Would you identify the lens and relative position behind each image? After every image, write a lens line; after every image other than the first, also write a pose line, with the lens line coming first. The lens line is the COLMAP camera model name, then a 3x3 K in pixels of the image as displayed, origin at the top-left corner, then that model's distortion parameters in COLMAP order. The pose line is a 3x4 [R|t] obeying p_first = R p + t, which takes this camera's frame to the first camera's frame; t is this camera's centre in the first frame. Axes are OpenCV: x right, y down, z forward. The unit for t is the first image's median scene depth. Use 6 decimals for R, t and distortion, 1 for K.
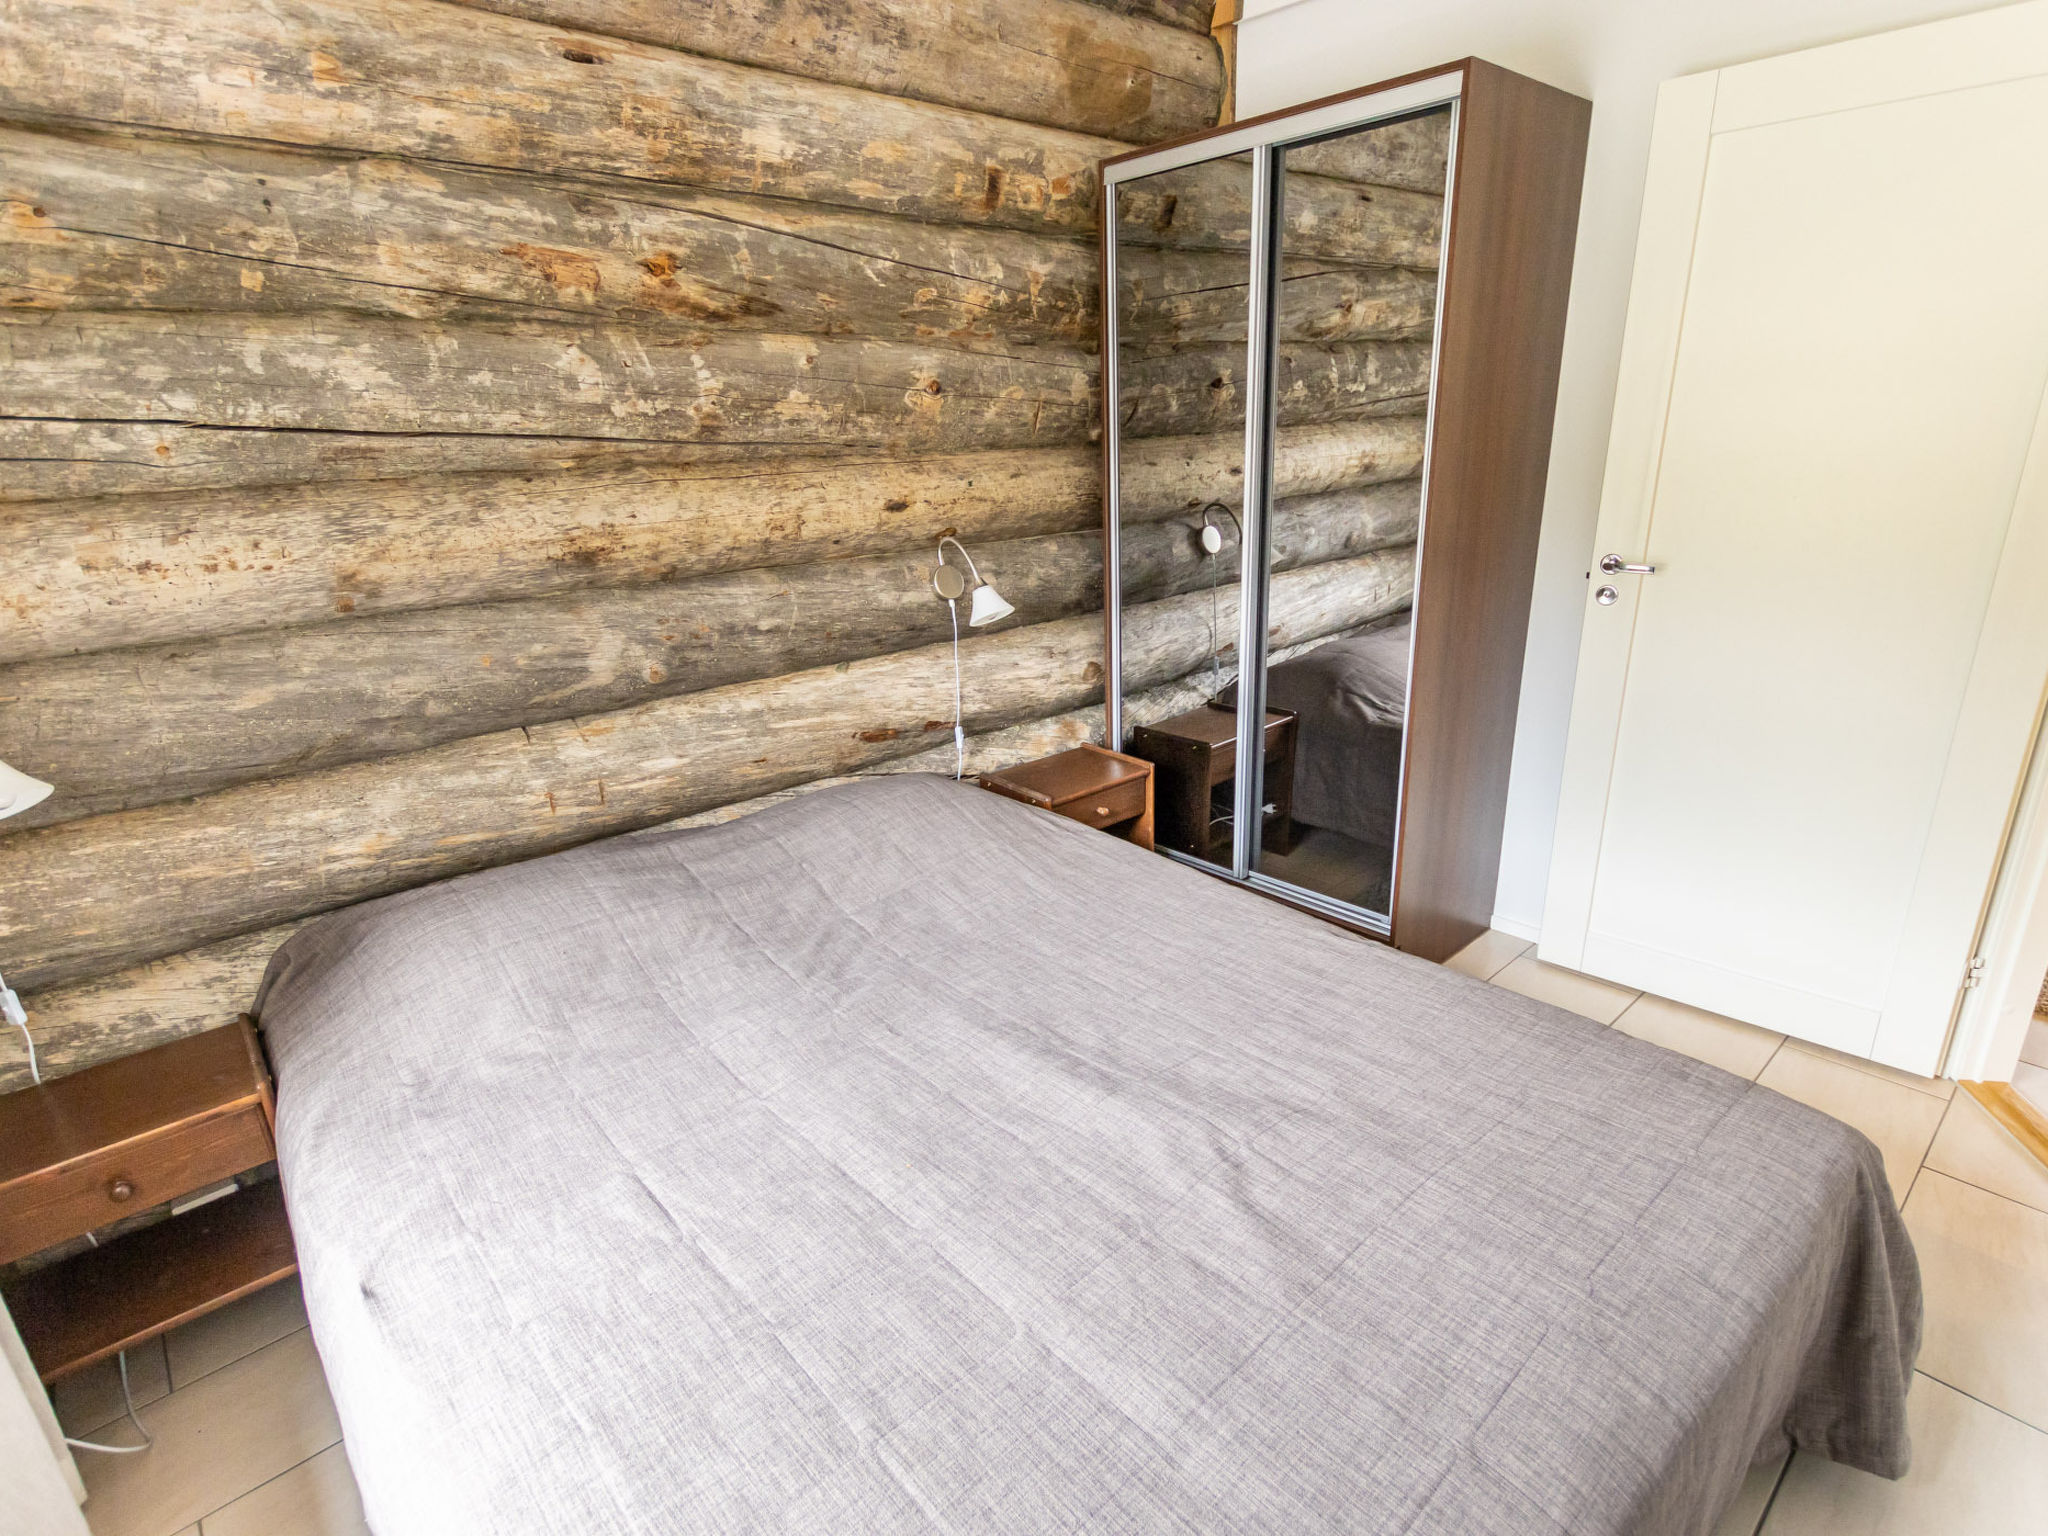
lens RADIAL K [[1043.7, 0, 1027.5], [0, 1043.7, 772.6], [0, 0, 1]] dist [0.003642, -0.001853]
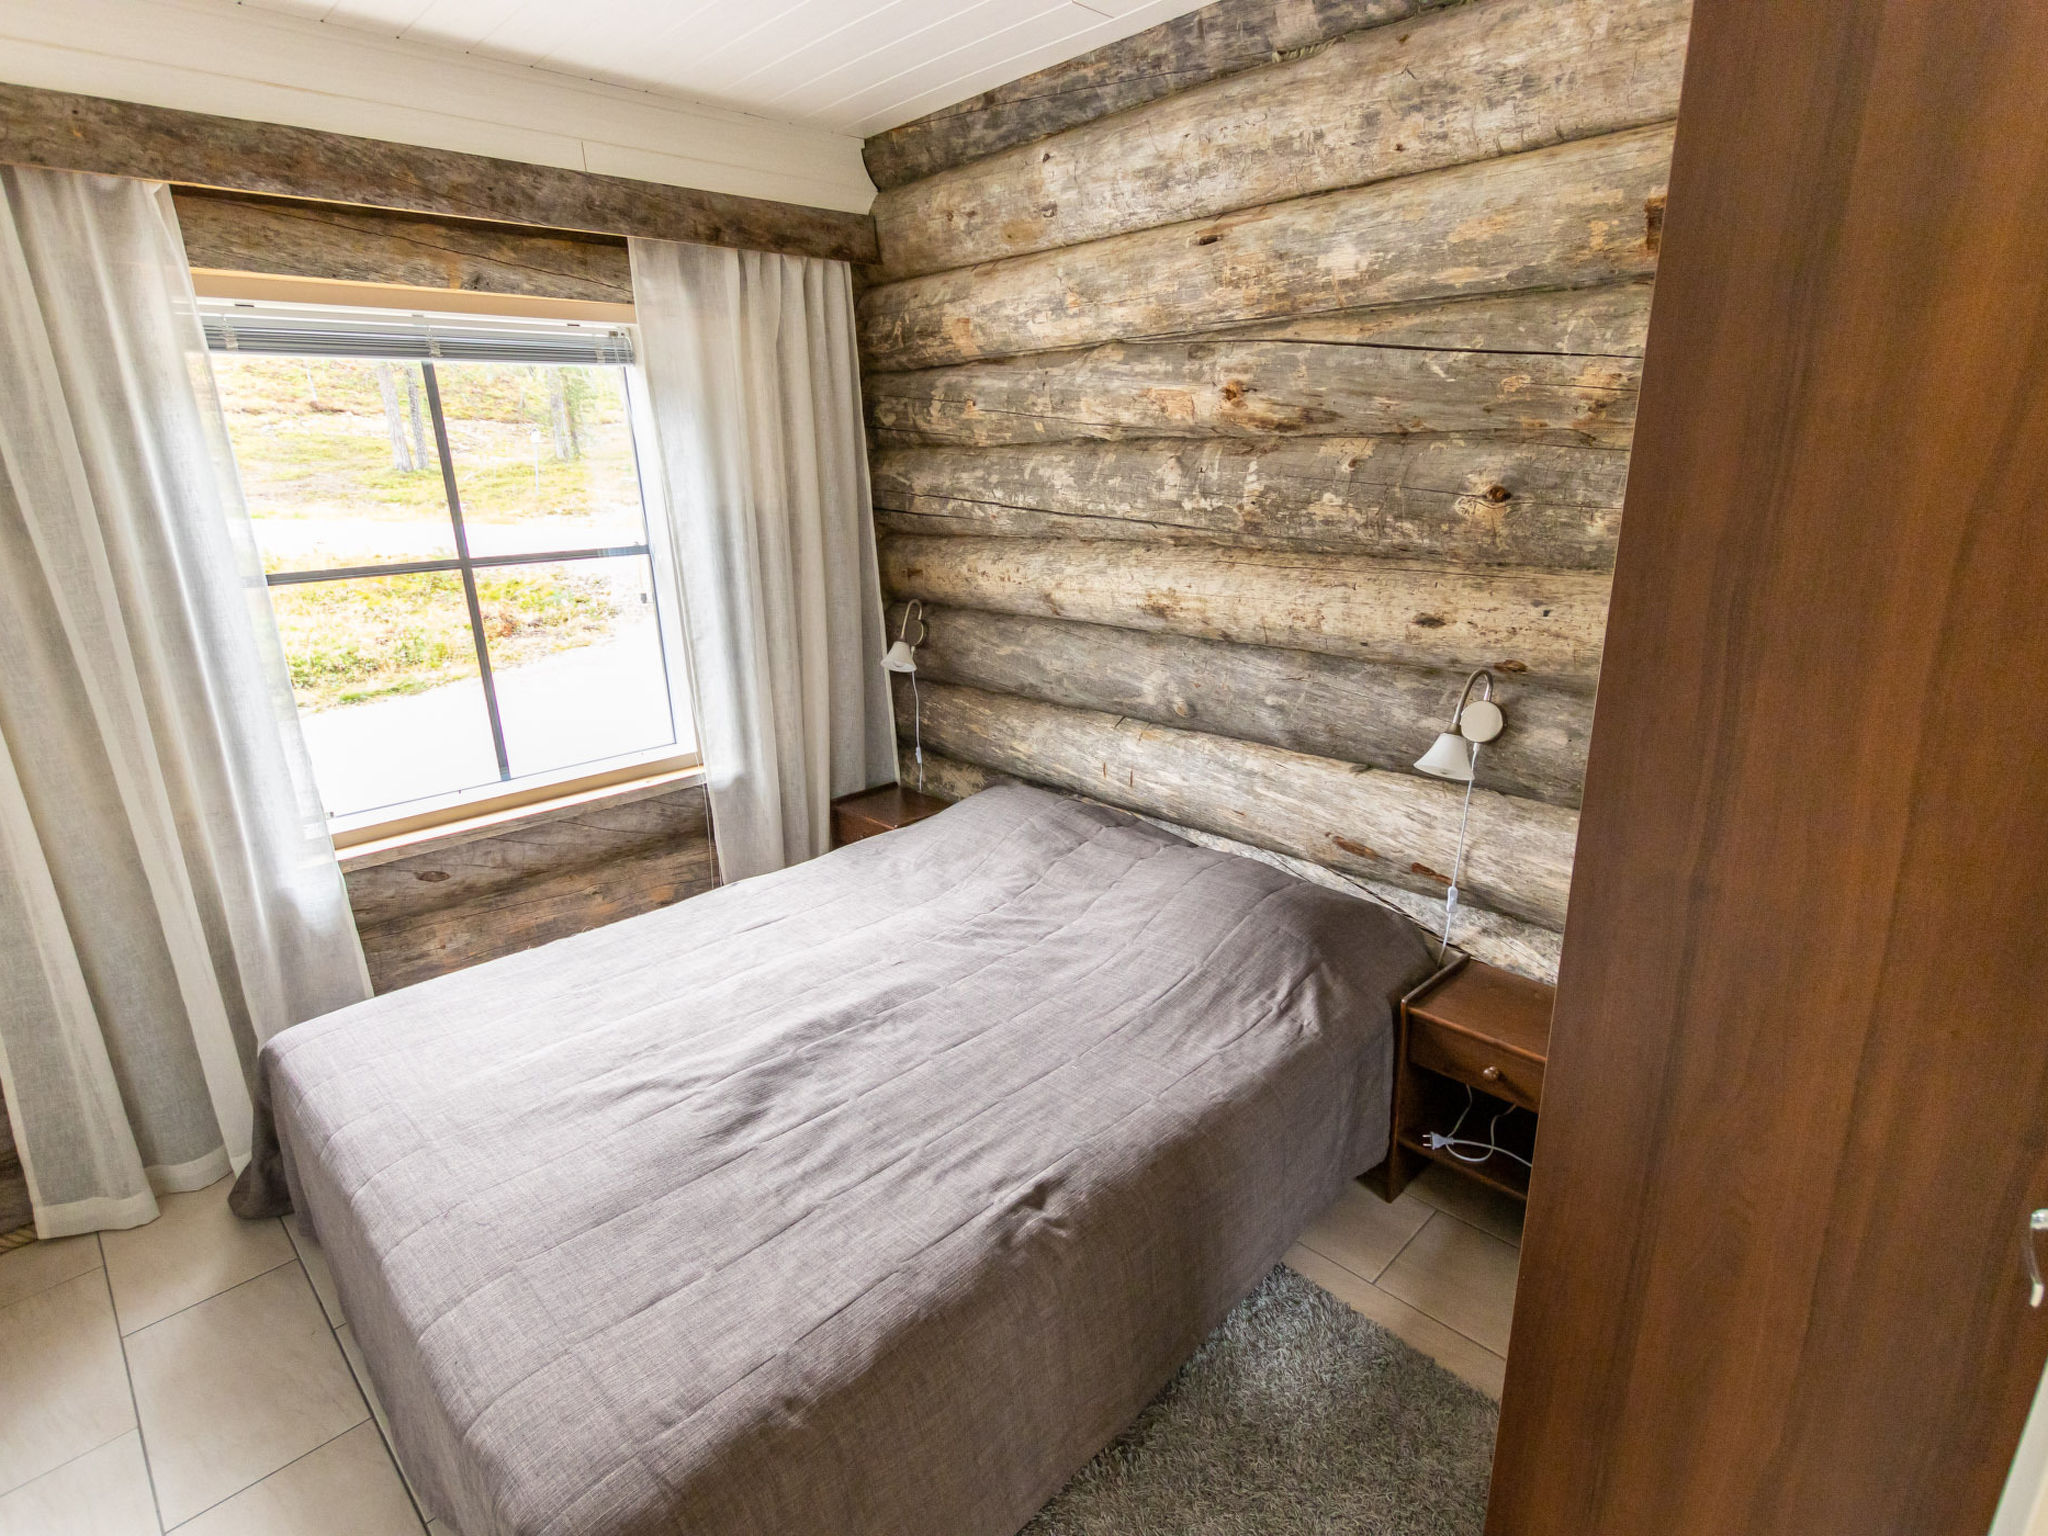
lens RADIAL K [[1043.7, 0, 1029.6], [0, 1043.7, 766.4], [0, 0, 1]] dist [0.003642, -0.001853]
pose [[0.049543, 0.320199, -0.946054, 0.866326], [-0.295388, 0.909541, 0.292372, -0.354109], [0.954092, 0.264968, 0.139644, 0.683181]]
